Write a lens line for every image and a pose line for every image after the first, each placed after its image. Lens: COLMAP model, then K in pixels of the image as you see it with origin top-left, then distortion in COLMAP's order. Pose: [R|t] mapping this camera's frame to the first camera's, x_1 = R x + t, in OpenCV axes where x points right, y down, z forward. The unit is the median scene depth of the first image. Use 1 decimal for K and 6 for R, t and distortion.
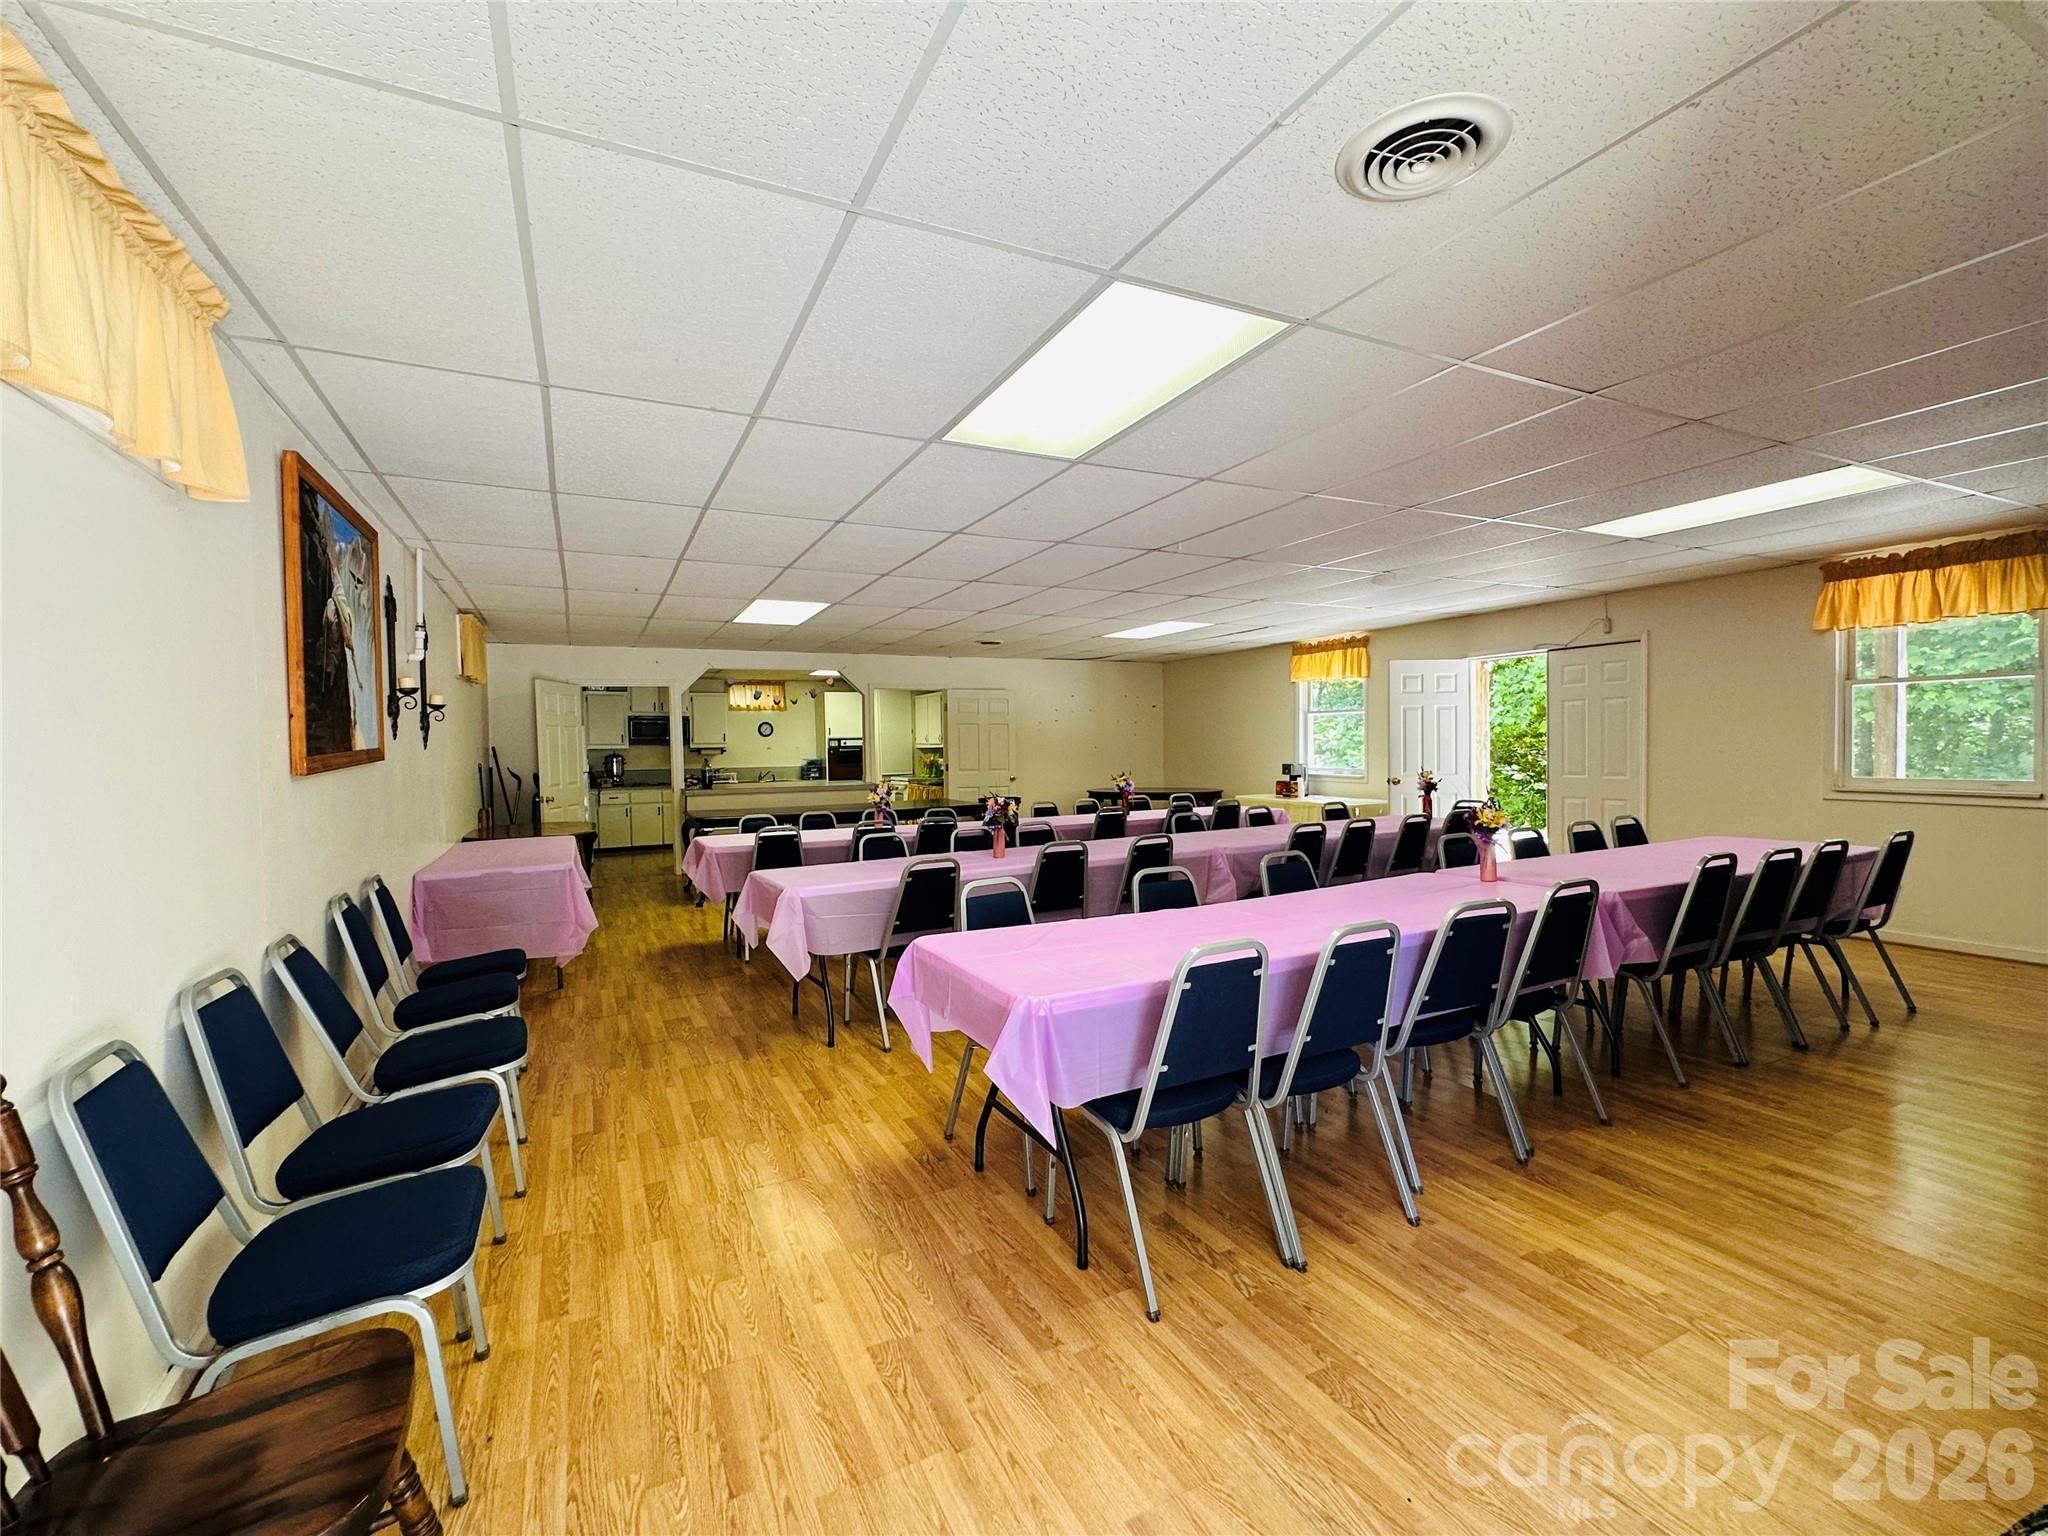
lens RADIAL K [[892.0, 0, 1017.1], [0, 892.0, 769.7], [0, 0, 1]] dist [-0.019022, -0.000959]
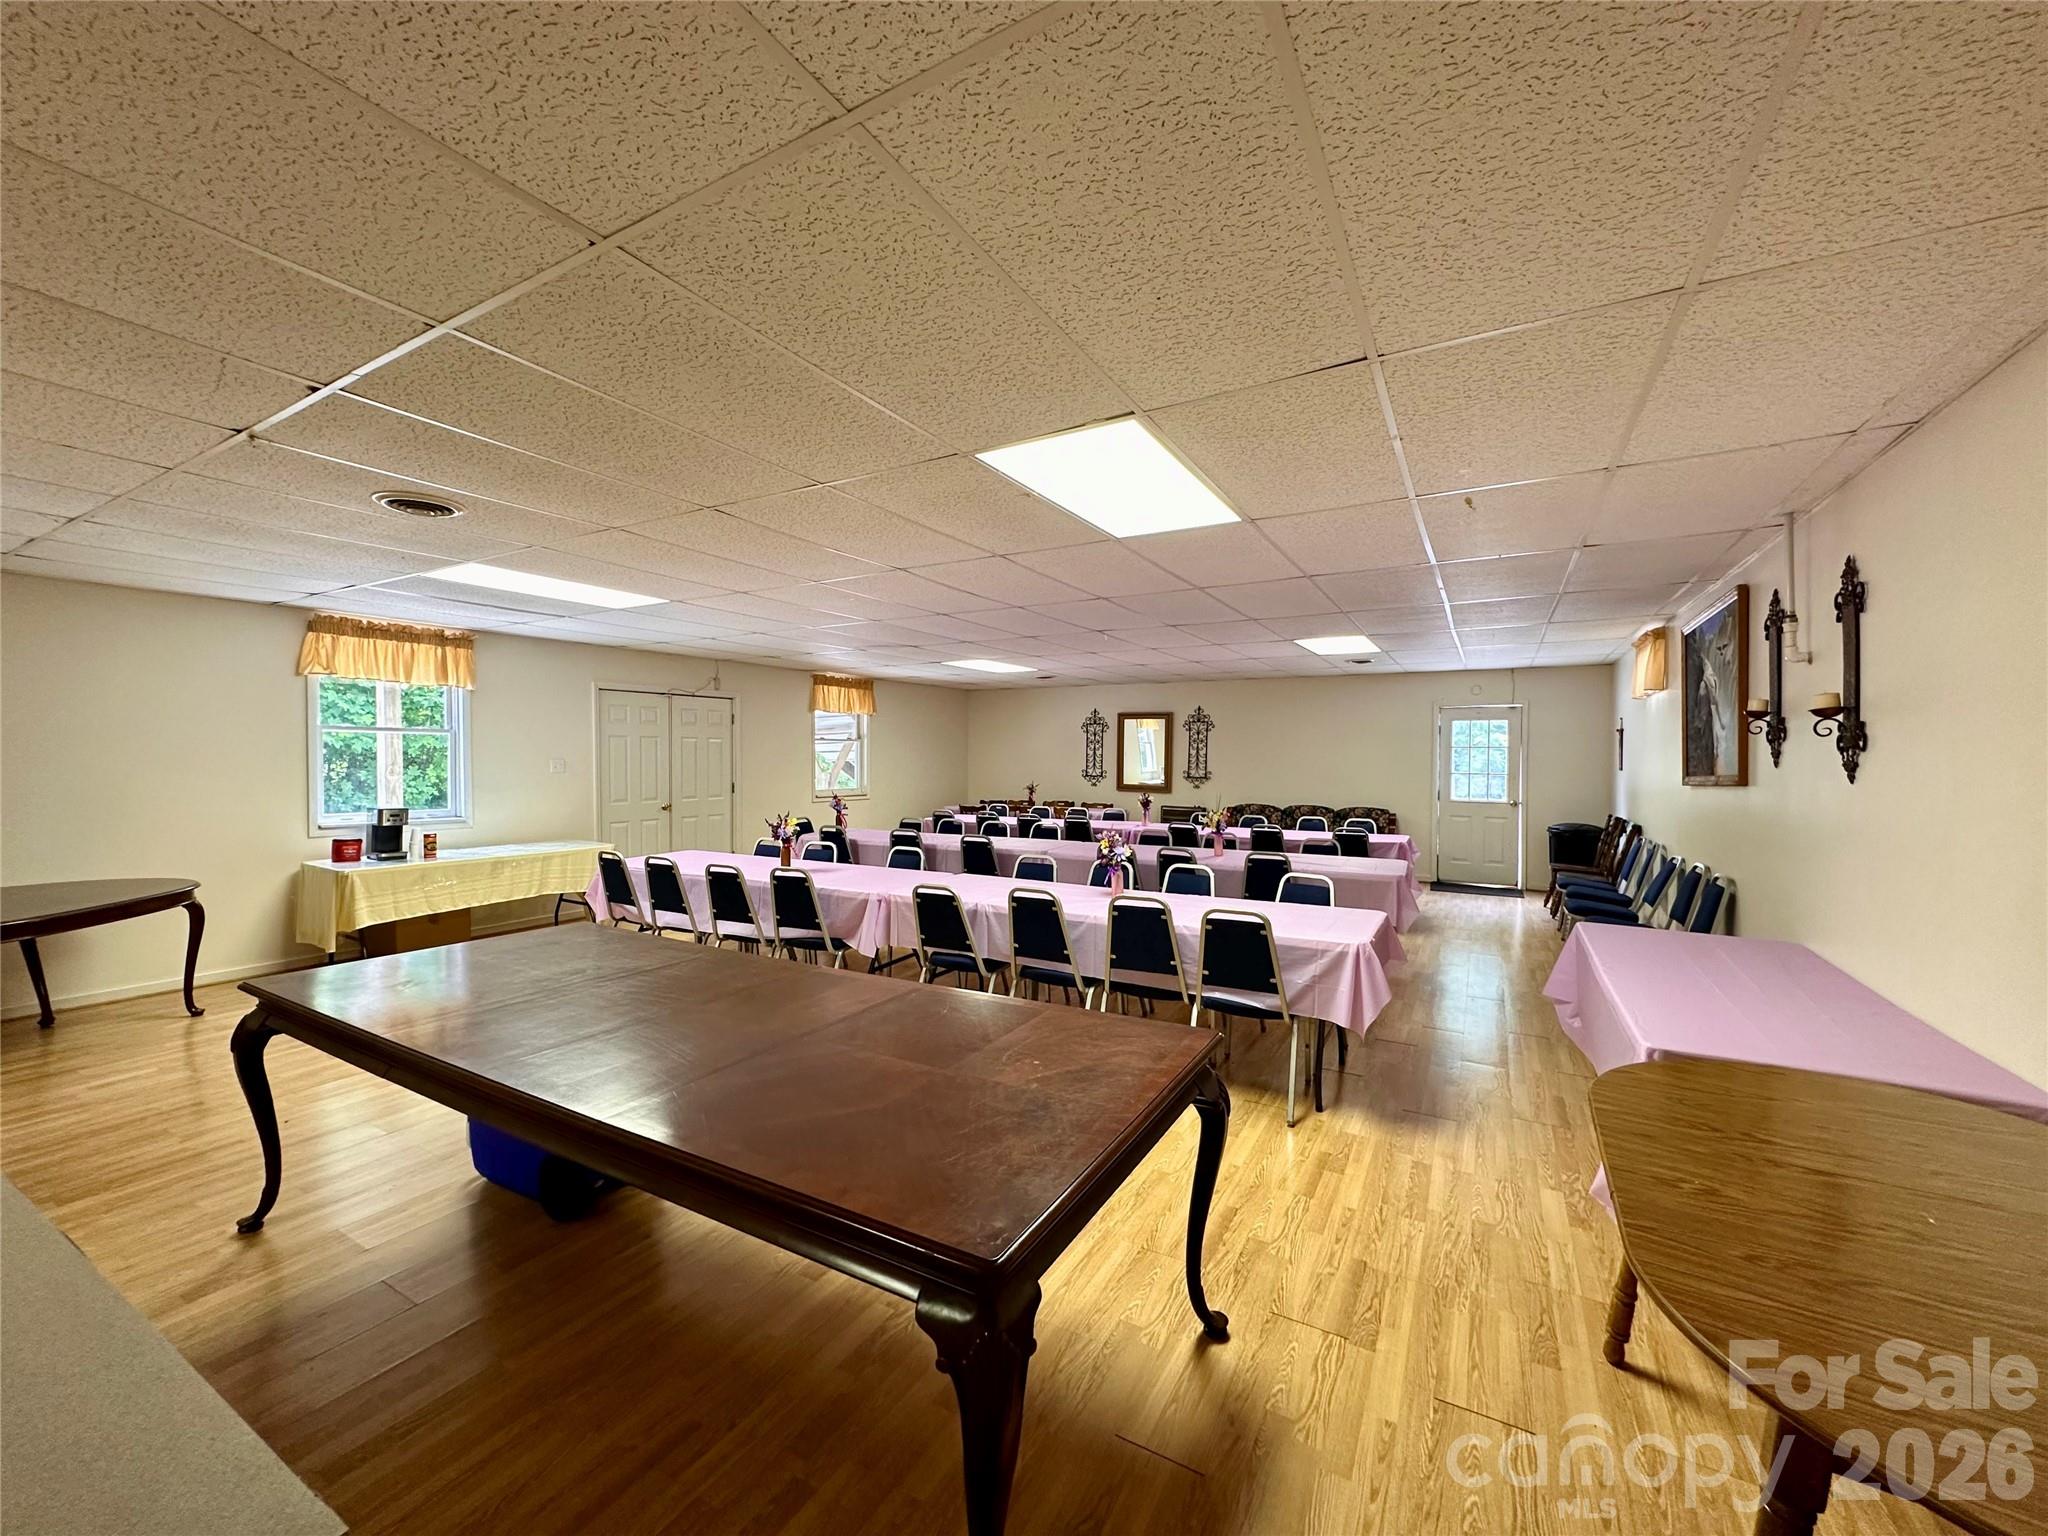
lens RADIAL K [[820.4, 0, 1009.1], [0, 820.4, 762.9], [0, 0, 1]] dist [0.001517, -0.000387]
pose [[-0.549422, 0.008192, 0.835505, -0.790531], [0.029285, 0.999526, 0.009457, -0.055778], [-0.835032, 0.029664, -0.549401, 1.724402]]
